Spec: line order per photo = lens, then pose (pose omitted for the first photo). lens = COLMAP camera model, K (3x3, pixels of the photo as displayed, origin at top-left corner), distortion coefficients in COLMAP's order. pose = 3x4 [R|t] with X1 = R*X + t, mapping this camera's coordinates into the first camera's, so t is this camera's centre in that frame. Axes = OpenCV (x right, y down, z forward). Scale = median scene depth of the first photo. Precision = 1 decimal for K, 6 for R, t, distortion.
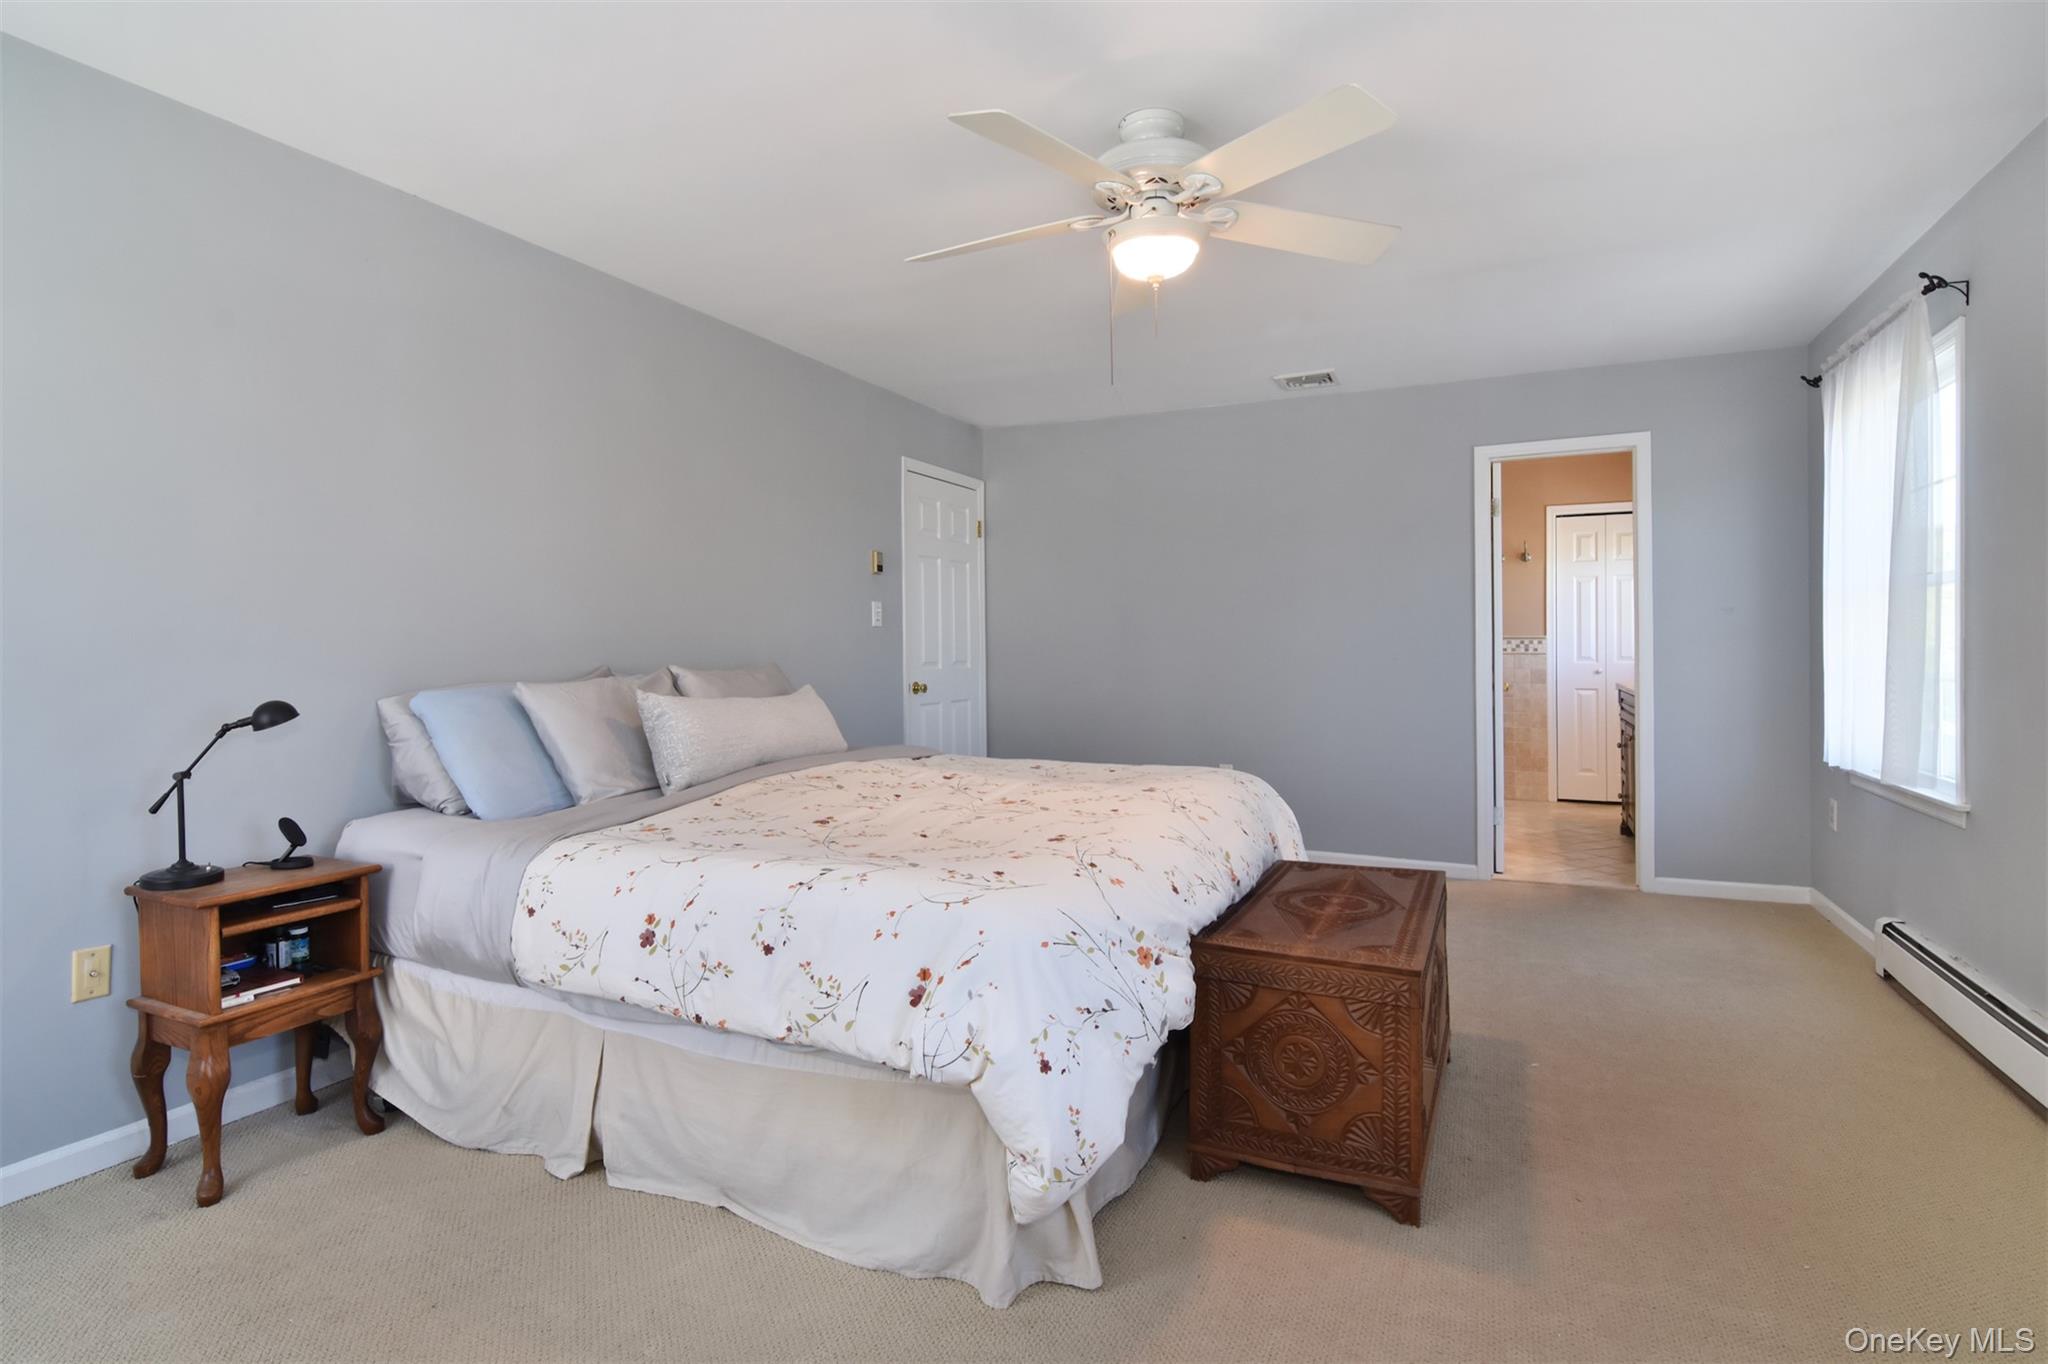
lens RADIAL K [[995.2, 0, 1022.2], [0, 995.2, 665.3], [0, 0, 1]] dist [0.001280, -0.016773]
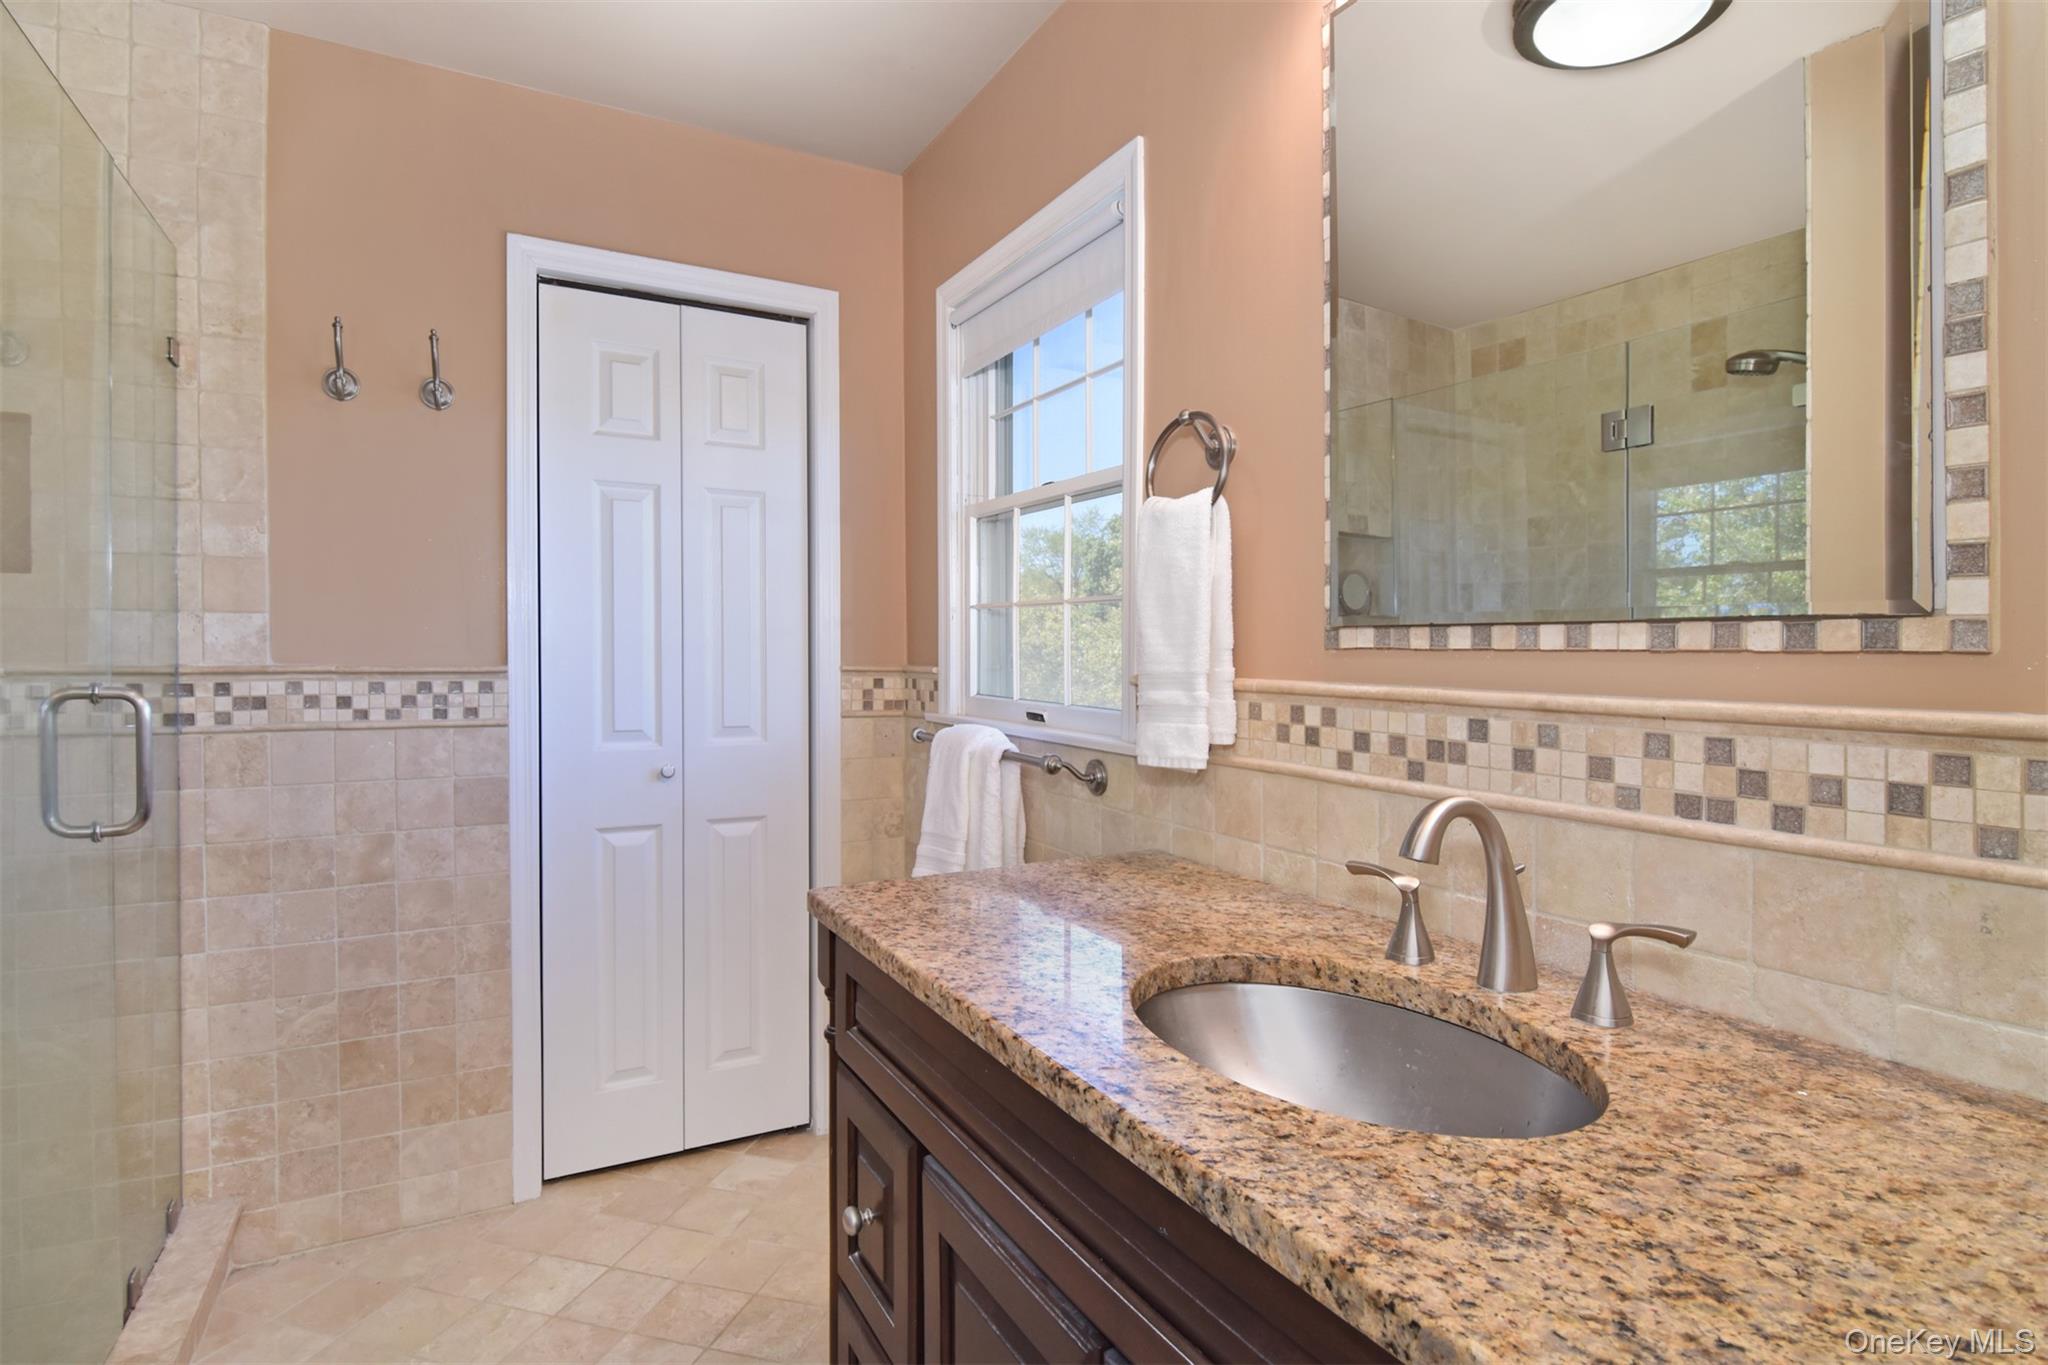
lens RADIAL K [[1056.8, 0, 1024.4], [0, 1056.8, 658.5], [0, 0, 1]] dist [0.038025, -0.013174]
pose [[0.598884, 0.000581, 0.800836, 0.360679], [0.008392, 0.999940, -0.007002, -0.028045], [-0.800792, 0.010914, 0.598843, 0.678436]]
